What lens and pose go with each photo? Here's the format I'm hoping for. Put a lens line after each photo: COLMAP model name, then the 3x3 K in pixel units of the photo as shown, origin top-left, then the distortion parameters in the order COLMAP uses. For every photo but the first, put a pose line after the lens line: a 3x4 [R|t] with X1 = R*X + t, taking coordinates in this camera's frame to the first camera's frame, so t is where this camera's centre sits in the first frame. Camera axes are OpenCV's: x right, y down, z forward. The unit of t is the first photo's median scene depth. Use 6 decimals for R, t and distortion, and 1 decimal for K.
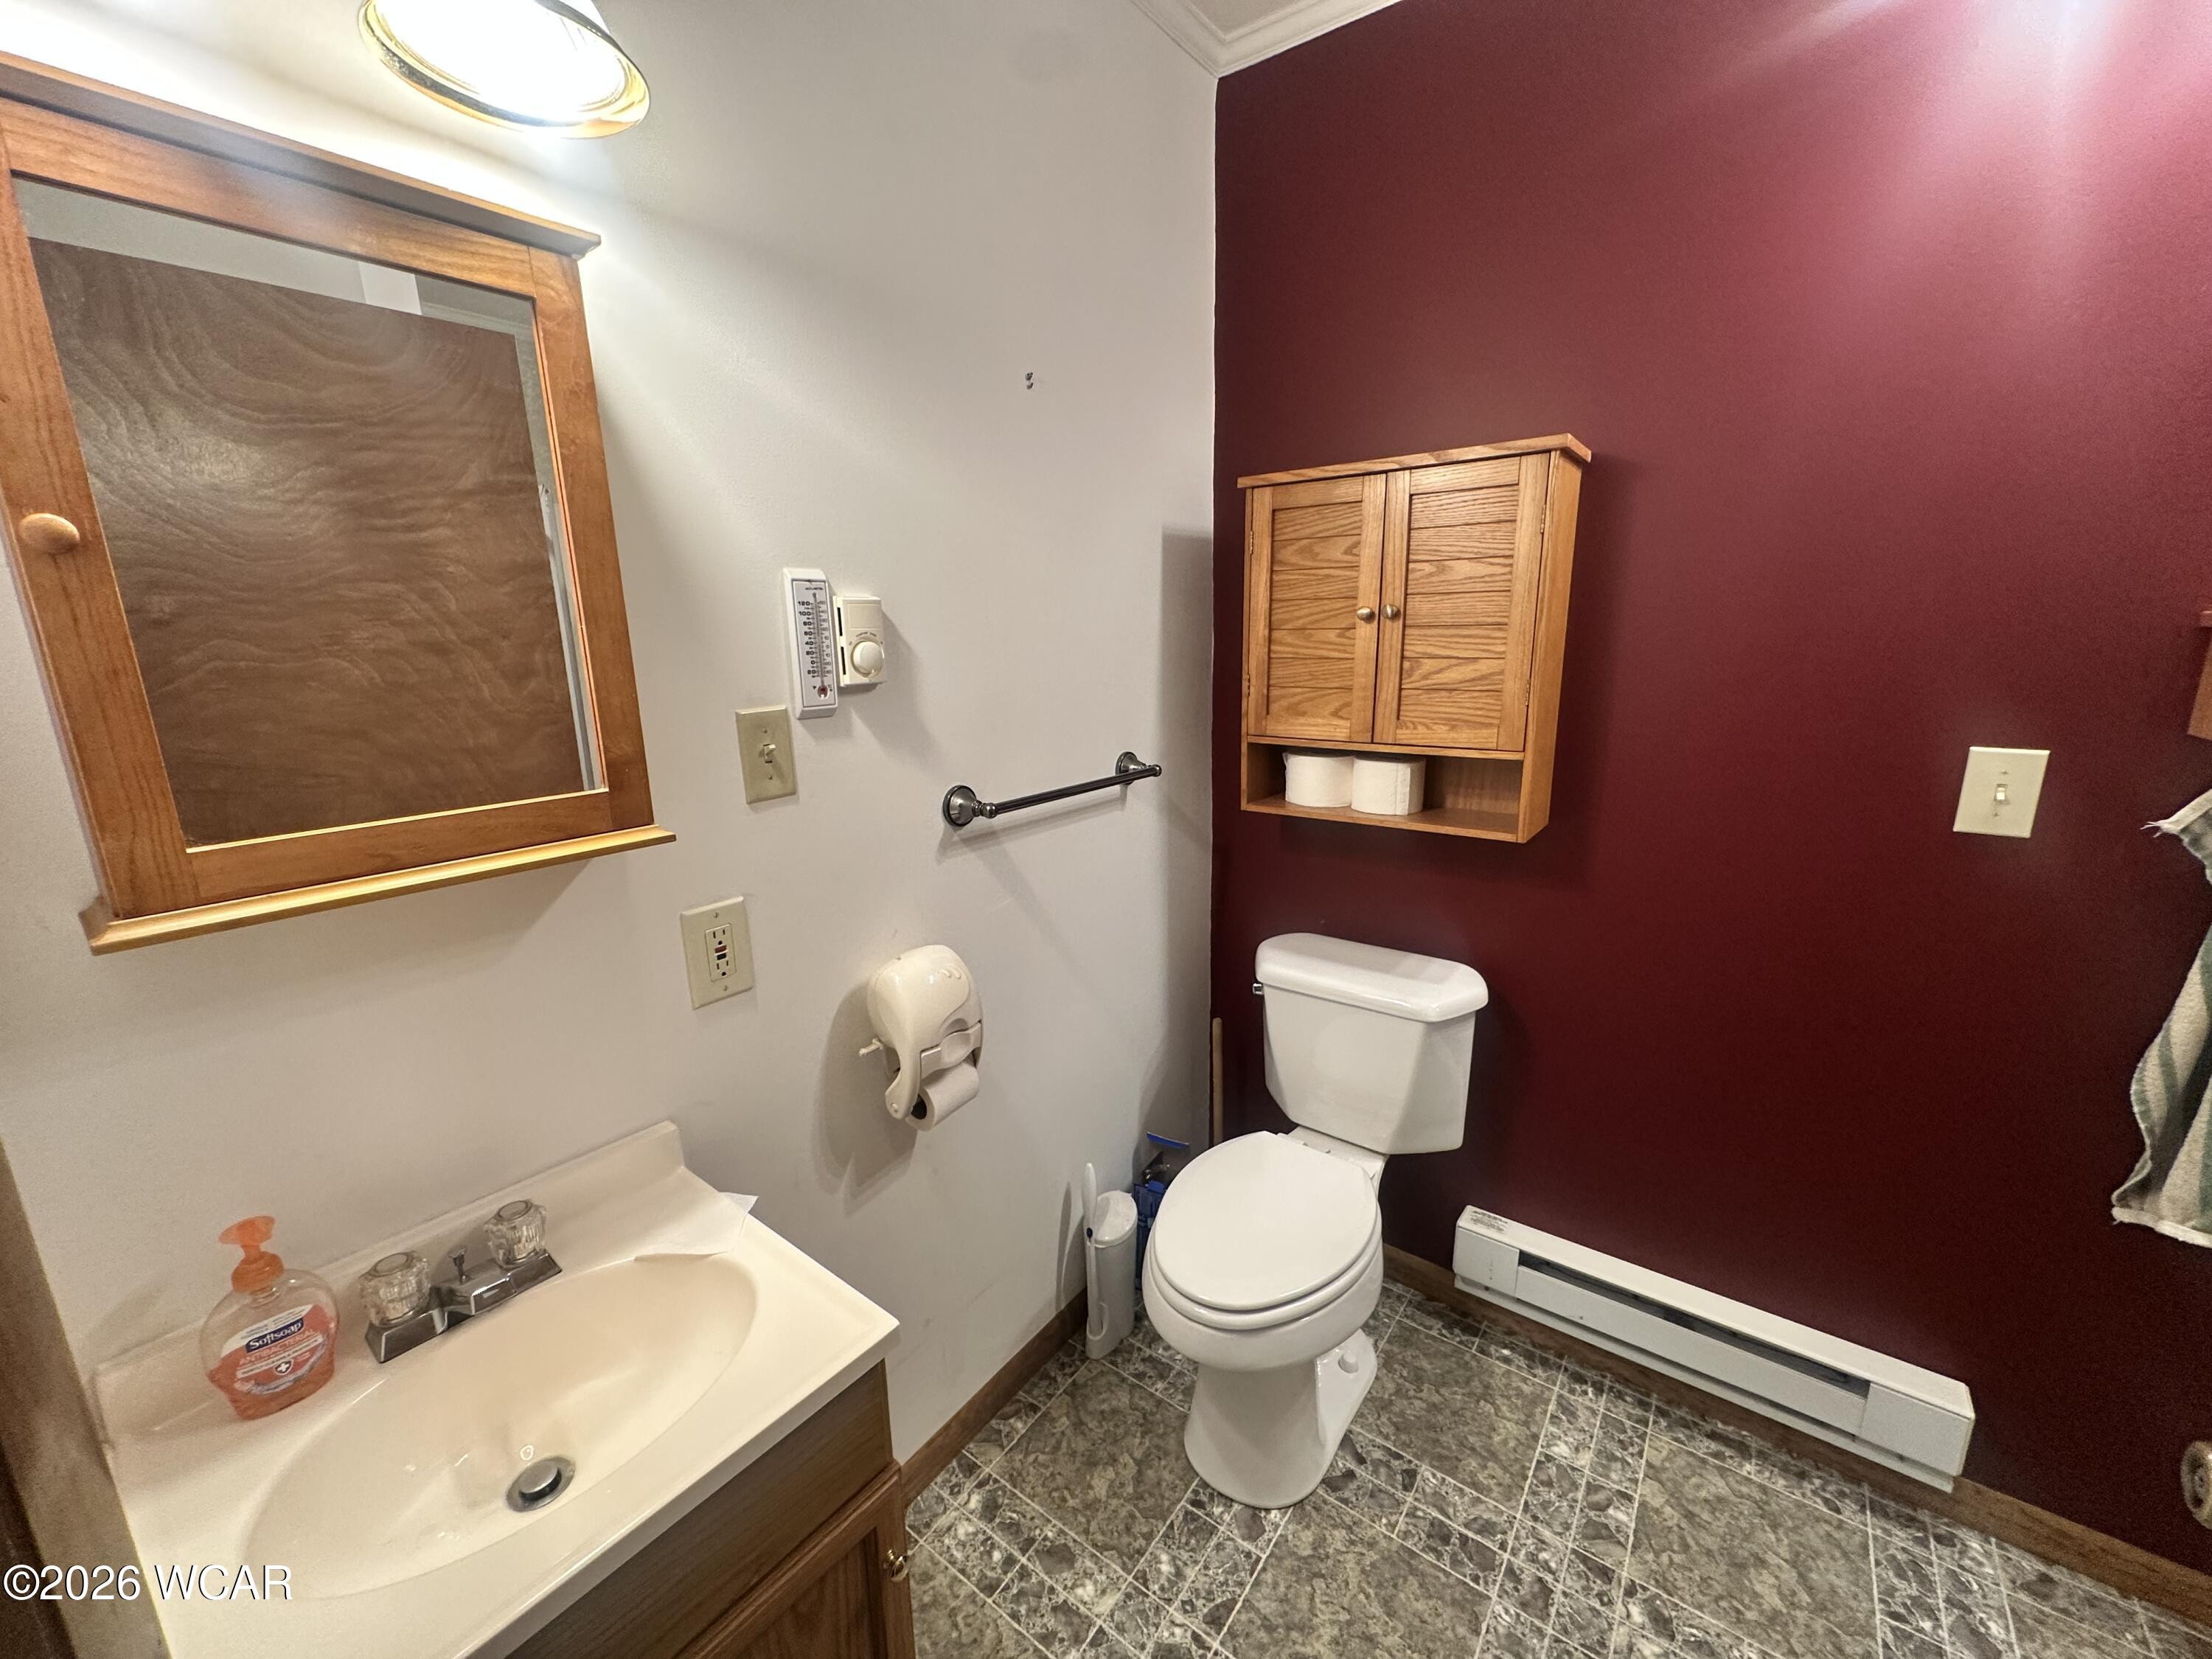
lens RADIAL K [[888.5, 0, 1100.3], [0, 888.5, 830.6], [0, 0, 1]] dist [-0.005904, 0.001734]
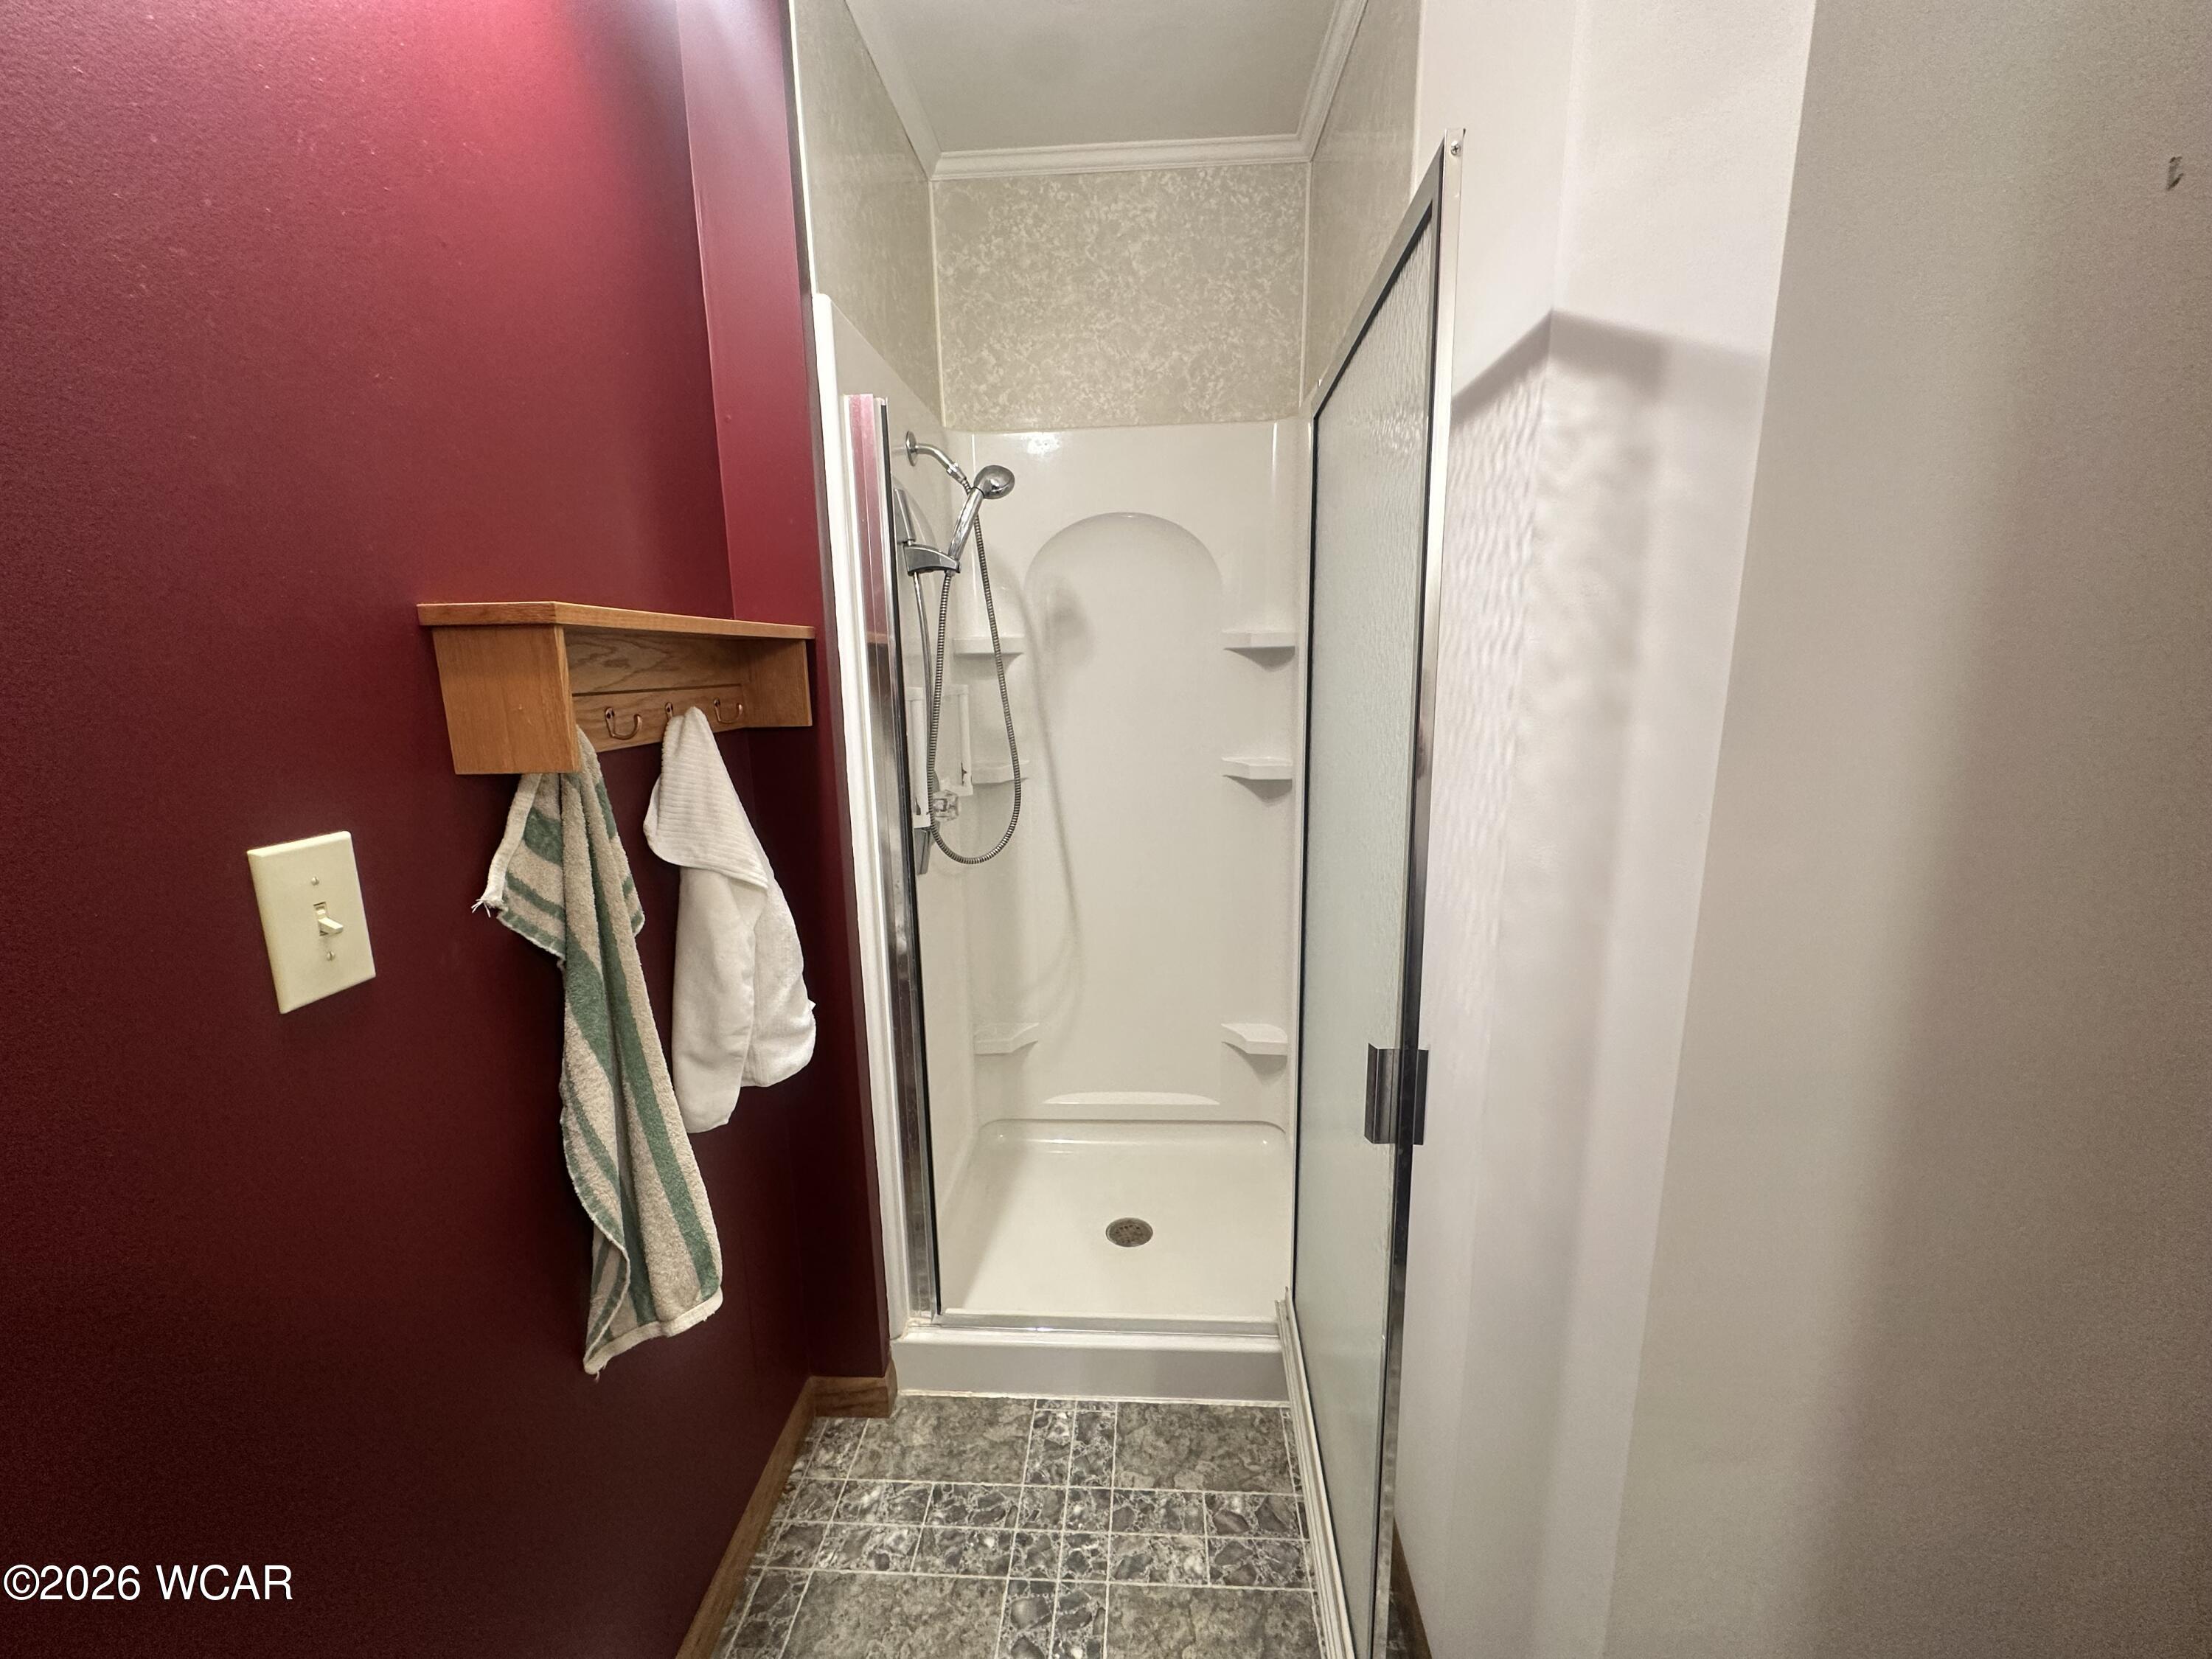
lens RADIAL K [[888.5, 0, 1102.9], [0, 888.5, 842.6], [0, 0, 1]] dist [-0.005904, 0.001734]
pose [[-0.569155, -0.150613, 0.808318, -0.469689], [0.194671, 0.930446, 0.310442, -0.190015], [-0.798853, 0.334046, -0.500248, 0.977056]]
